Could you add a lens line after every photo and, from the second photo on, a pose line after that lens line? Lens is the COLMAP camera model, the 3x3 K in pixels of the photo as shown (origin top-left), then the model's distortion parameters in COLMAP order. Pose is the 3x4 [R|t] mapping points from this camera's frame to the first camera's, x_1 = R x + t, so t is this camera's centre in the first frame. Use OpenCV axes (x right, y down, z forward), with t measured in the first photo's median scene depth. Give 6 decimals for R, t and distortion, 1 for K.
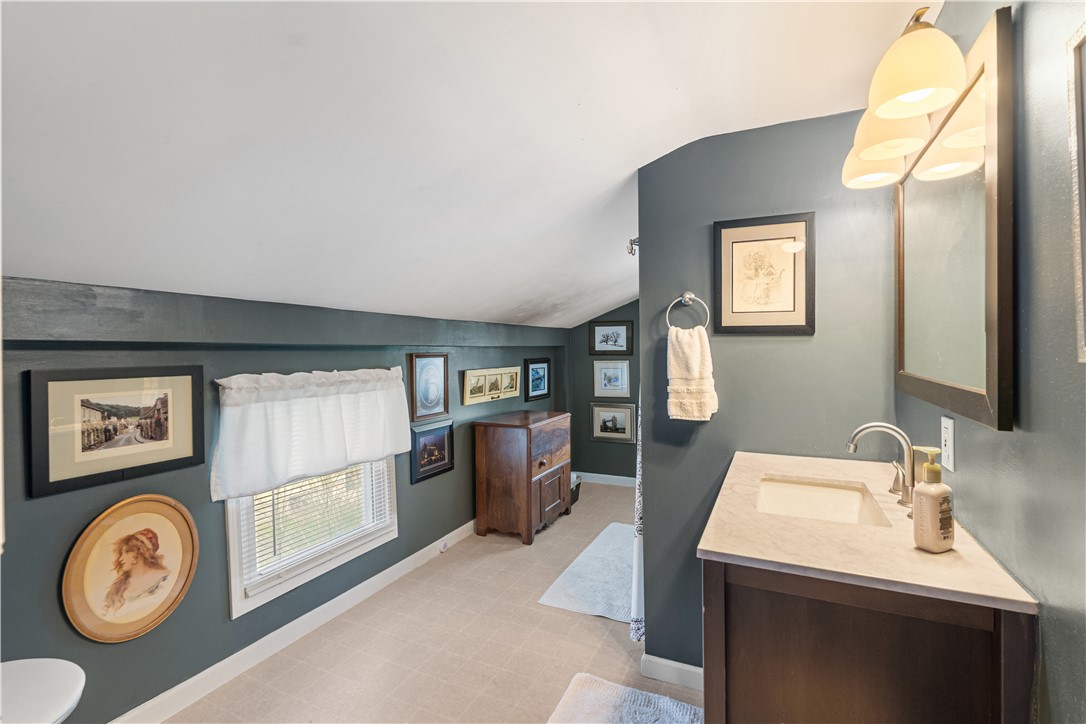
lens RADIAL K [[480.1, 0, 544.0], [0, 480.1, 356.6], [0, 0, 1]] dist [-0.003695, 0.000470]
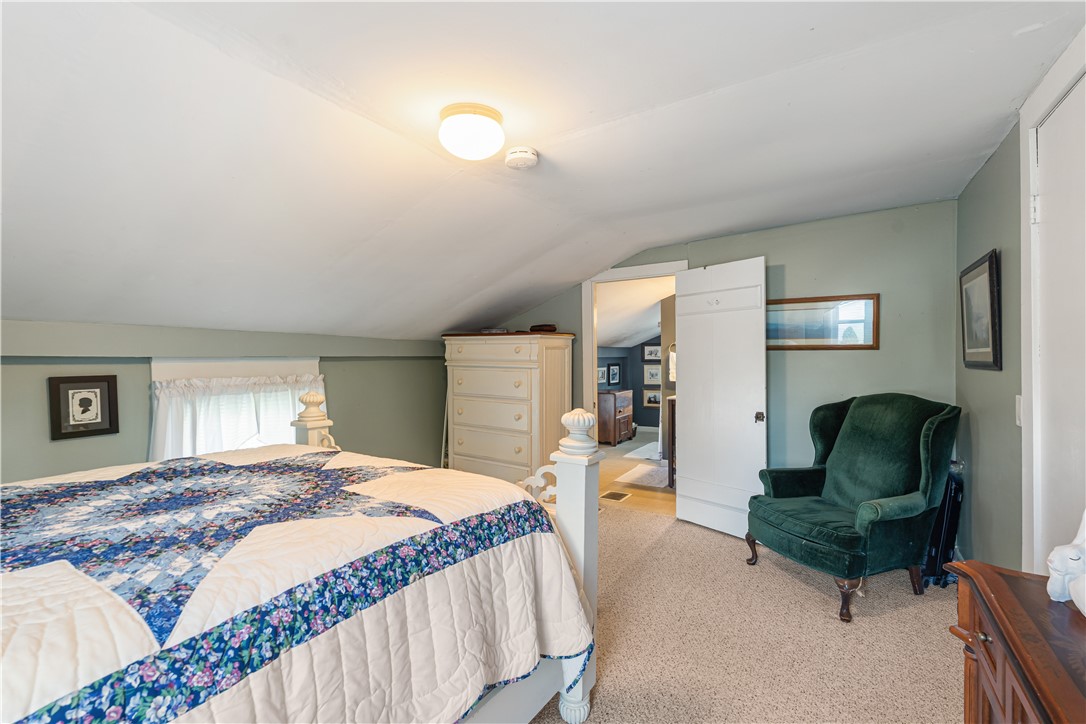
lens RADIAL K [[480.1, 0, 540.2], [0, 480.1, 362.7], [0, 0, 1]] dist [-0.003695, 0.000470]
pose [[0.994655, 0.001986, -0.103236, -0.109744], [-0.002303, 0.999993, -0.002953, 0.007352], [0.103229, 0.003175, 0.994653, -0.943952]]
